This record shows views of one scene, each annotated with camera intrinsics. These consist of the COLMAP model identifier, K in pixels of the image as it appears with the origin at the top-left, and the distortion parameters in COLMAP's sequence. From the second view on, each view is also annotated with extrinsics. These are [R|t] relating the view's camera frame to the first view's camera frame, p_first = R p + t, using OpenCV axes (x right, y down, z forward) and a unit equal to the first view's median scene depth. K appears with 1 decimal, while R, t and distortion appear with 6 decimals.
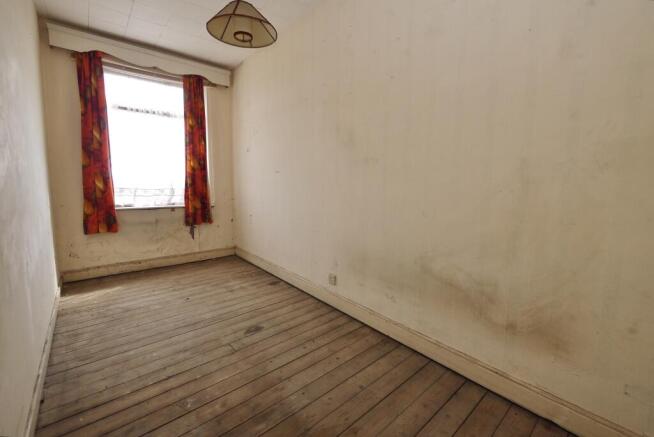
lens RADIAL K [[264.7, 0, 327.6], [0, 264.7, 213.6], [0, 0, 1]] dist [-0.002319, 0.000146]
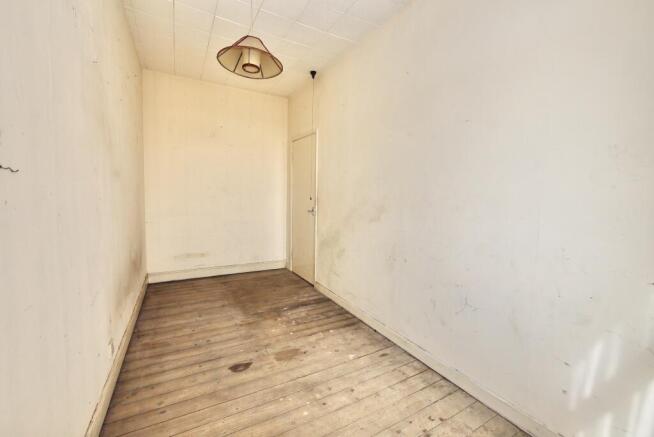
lens RADIAL K [[264.7, 0, 327.6], [0, 264.7, 213.6], [0, 0, 1]] dist [-0.002319, 0.000146]
pose [[-0.976187, -0.051955, 0.210619, -0.776323], [-0.011838, 0.982209, 0.187420, -0.254068], [-0.216610, 0.180463, -0.959434, 1.817059]]
